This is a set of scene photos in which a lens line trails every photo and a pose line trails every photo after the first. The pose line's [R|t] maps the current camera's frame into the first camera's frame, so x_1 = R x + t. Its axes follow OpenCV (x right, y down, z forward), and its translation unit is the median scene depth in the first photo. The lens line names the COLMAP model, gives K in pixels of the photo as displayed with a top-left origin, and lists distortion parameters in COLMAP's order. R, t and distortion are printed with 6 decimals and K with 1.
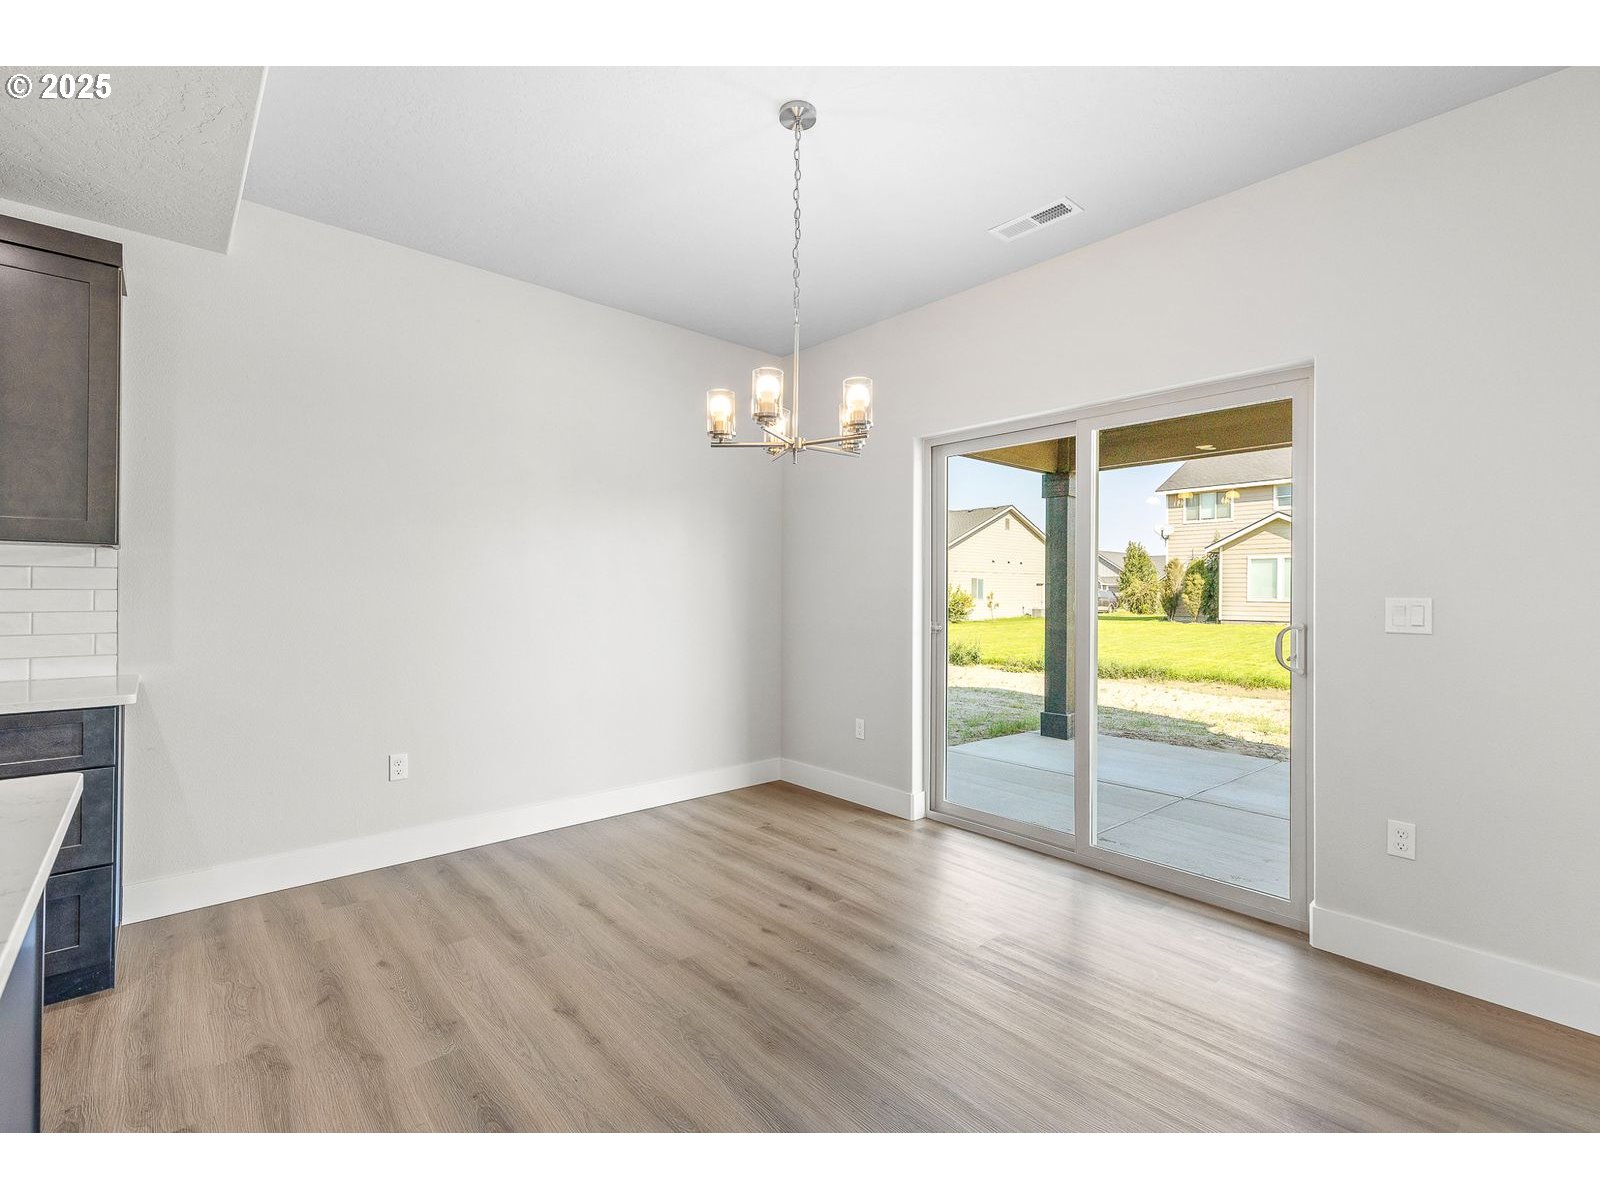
lens RADIAL K [[720.4, 0, 808.9], [0, 720.4, 592.7], [0, 0, 1]] dist [0.021801, -0.000077]
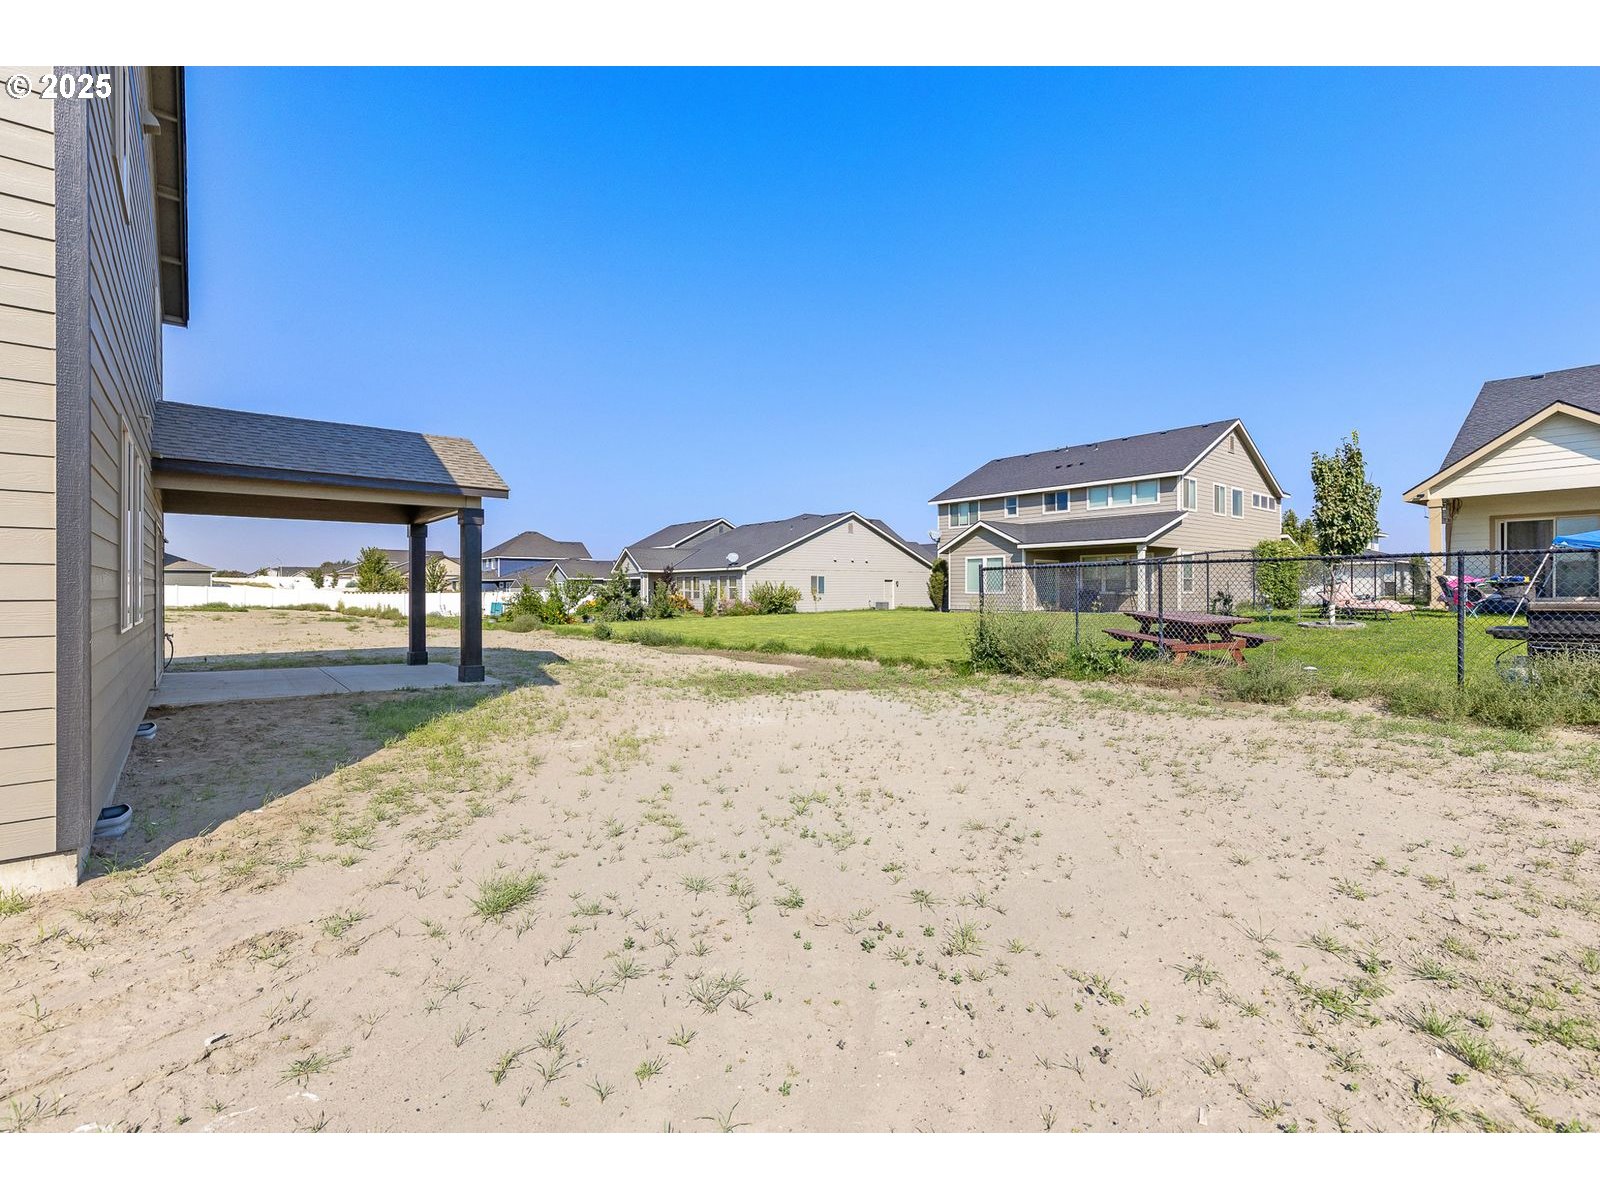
lens RADIAL K [[720.4, 0, 808.9], [0, 720.4, 592.7], [0, 0, 1]] dist [0.021801, -0.000077]
pose [[0.999399, -0.007966, -0.033731, 0.329412], [0.008058, 0.999964, 0.002587, 0.004057], [0.033709, -0.002857, 0.999428, -0.188127]]
